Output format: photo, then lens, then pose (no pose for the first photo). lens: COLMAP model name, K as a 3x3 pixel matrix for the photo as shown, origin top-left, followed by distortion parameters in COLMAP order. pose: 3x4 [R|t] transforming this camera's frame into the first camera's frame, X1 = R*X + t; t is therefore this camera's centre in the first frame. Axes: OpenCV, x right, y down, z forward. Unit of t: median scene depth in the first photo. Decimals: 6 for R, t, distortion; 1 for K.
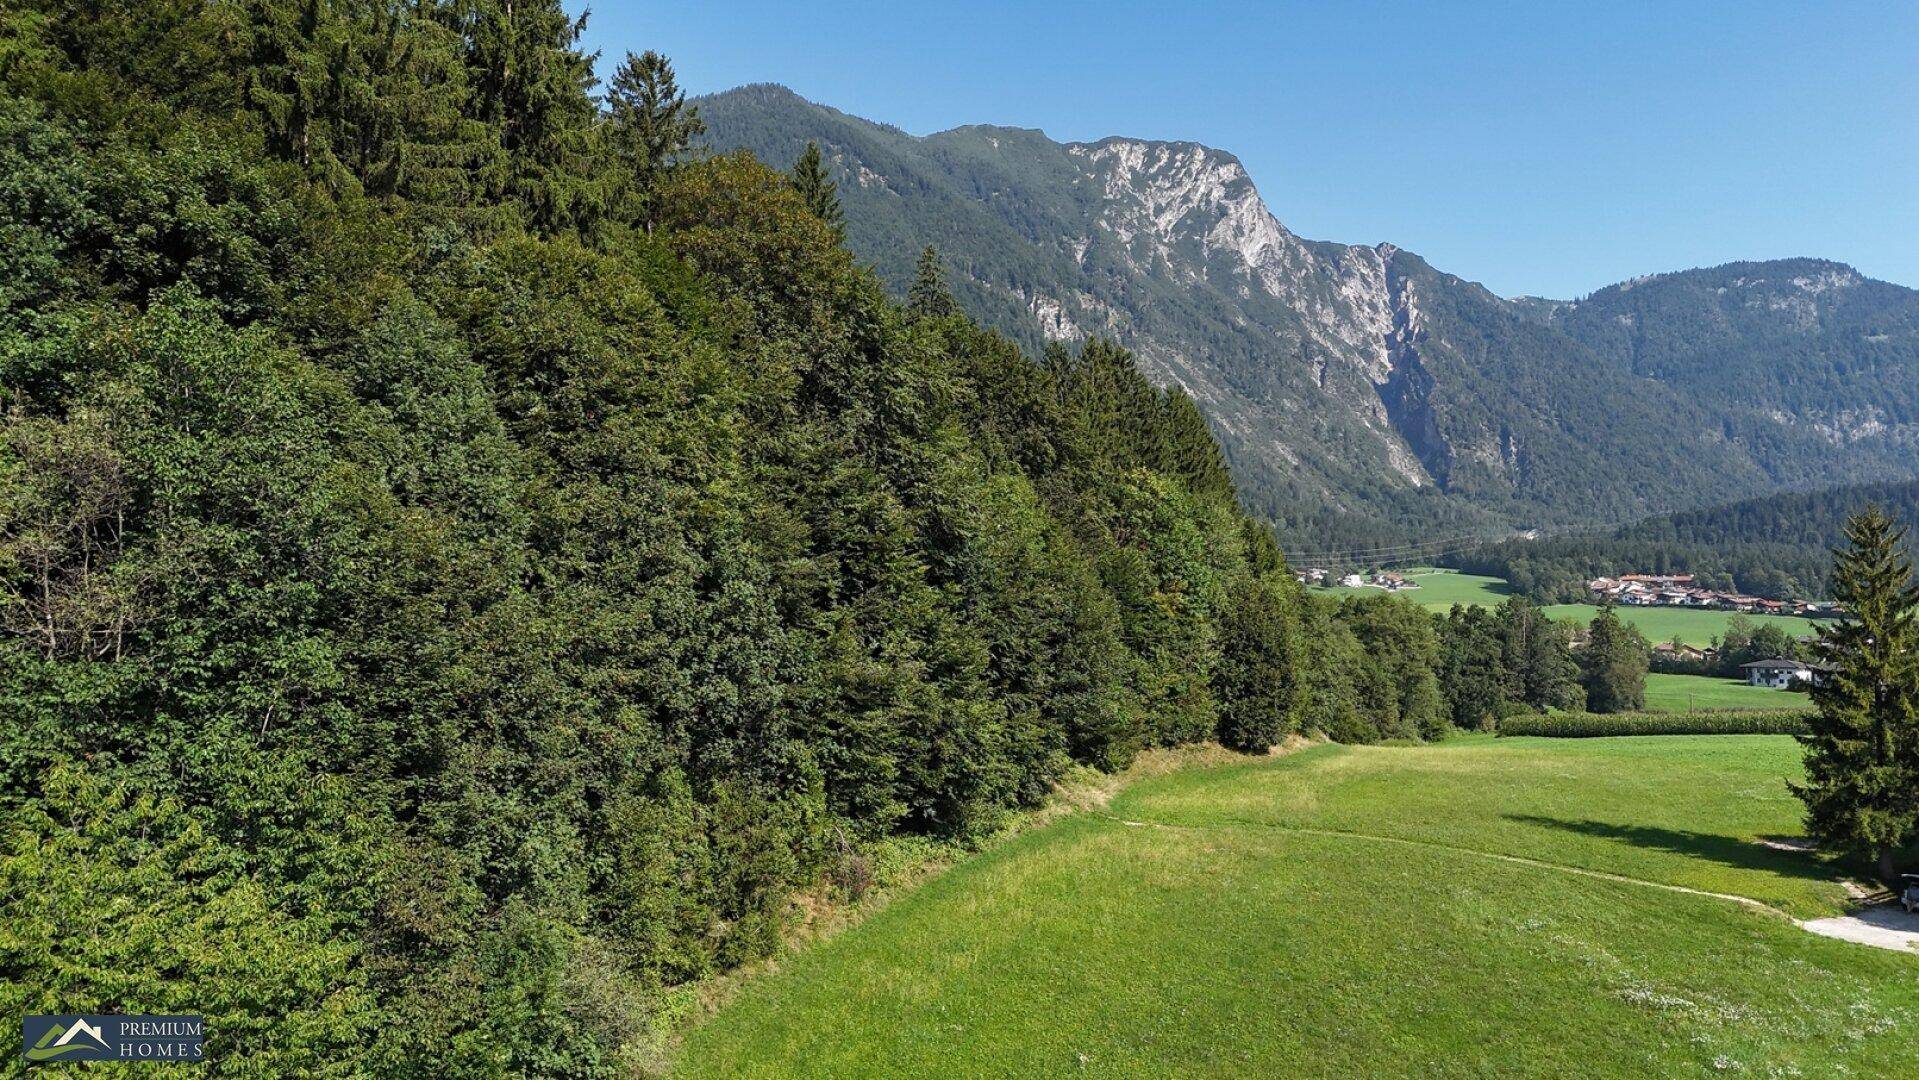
lens RADIAL K [[1408.5, 0, 967.3], [0, 1408.5, 531.0], [0, 0, 1]] dist [0.096124, -0.101852]
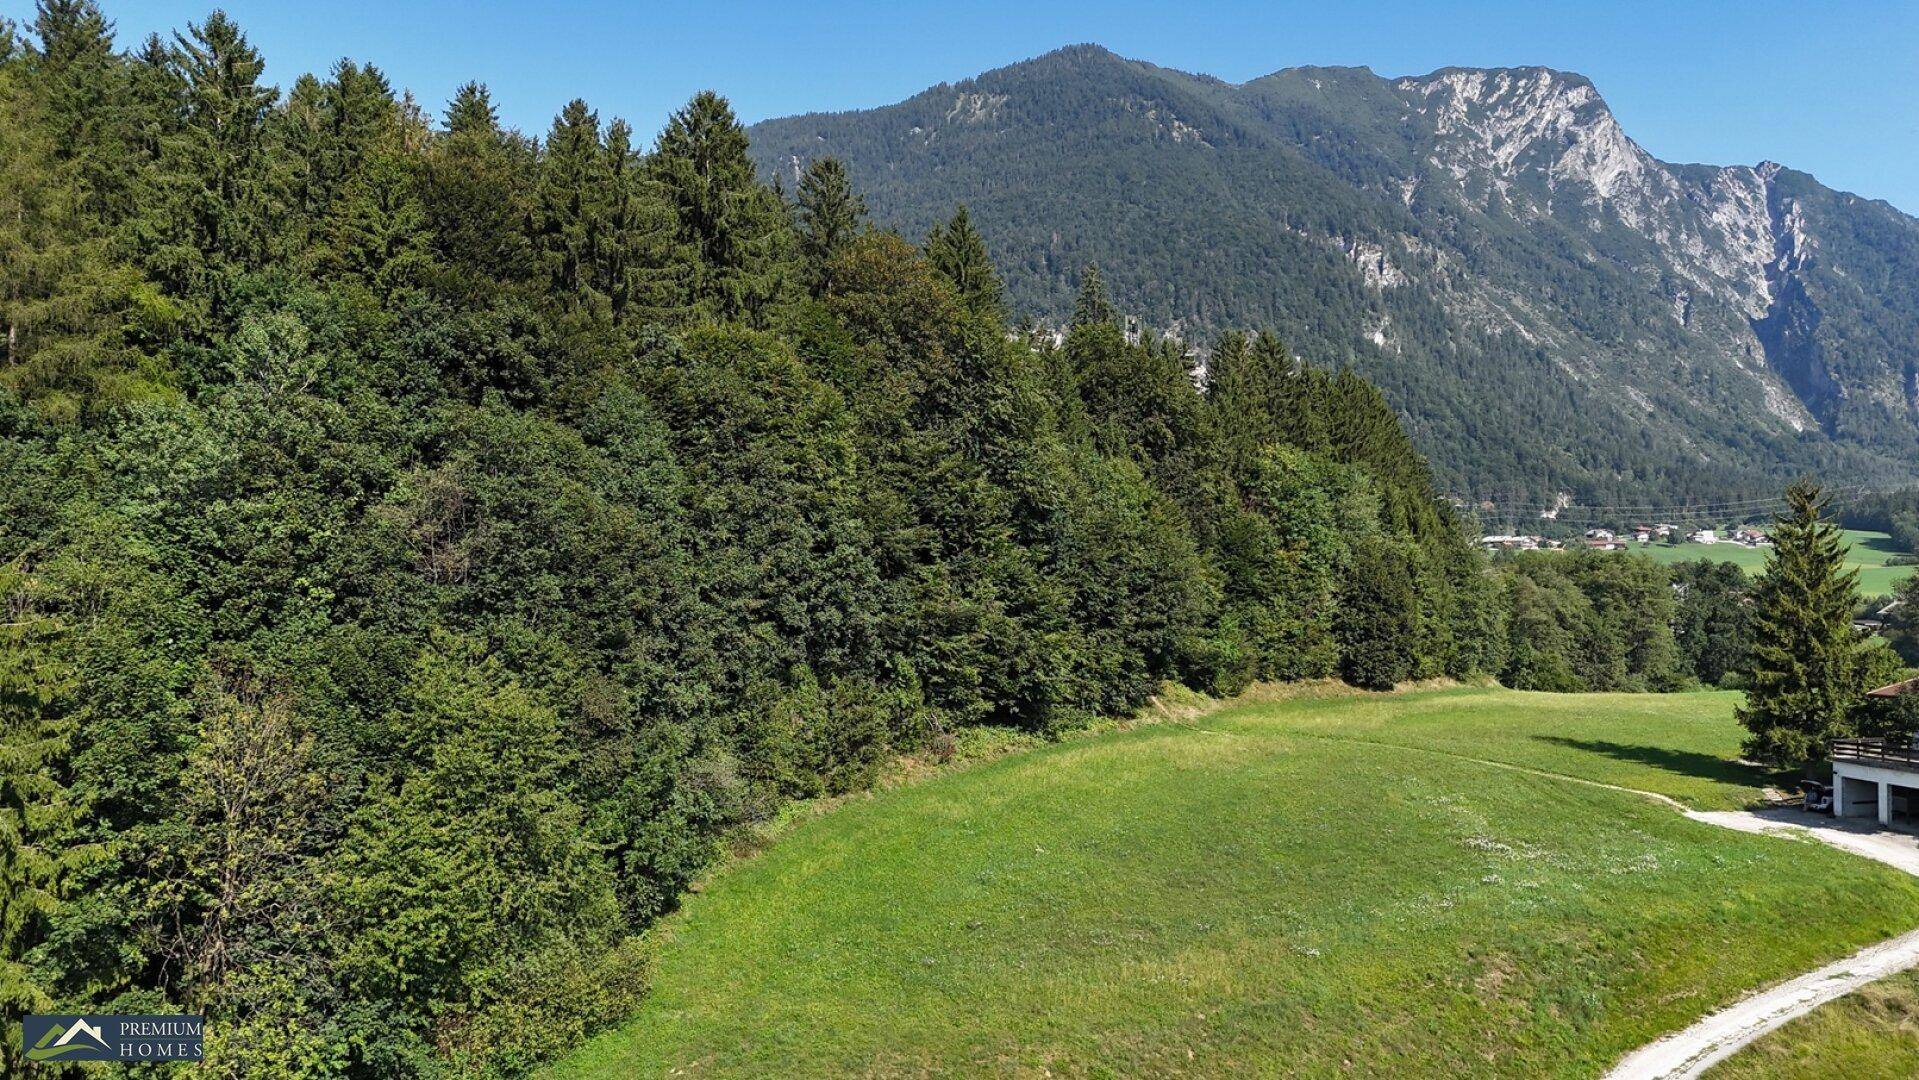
lens RADIAL K [[1388.1, 0, 959.1], [0, 1388.1, 541.5], [0, 0, 1]] dist [0.088626, -0.094912]
pose [[0.973931, -0.001788, -0.226836, 0.236825], [0.010335, 0.999280, 0.036497, -0.016781], [0.226607, -0.037889, 0.973249, -0.338713]]
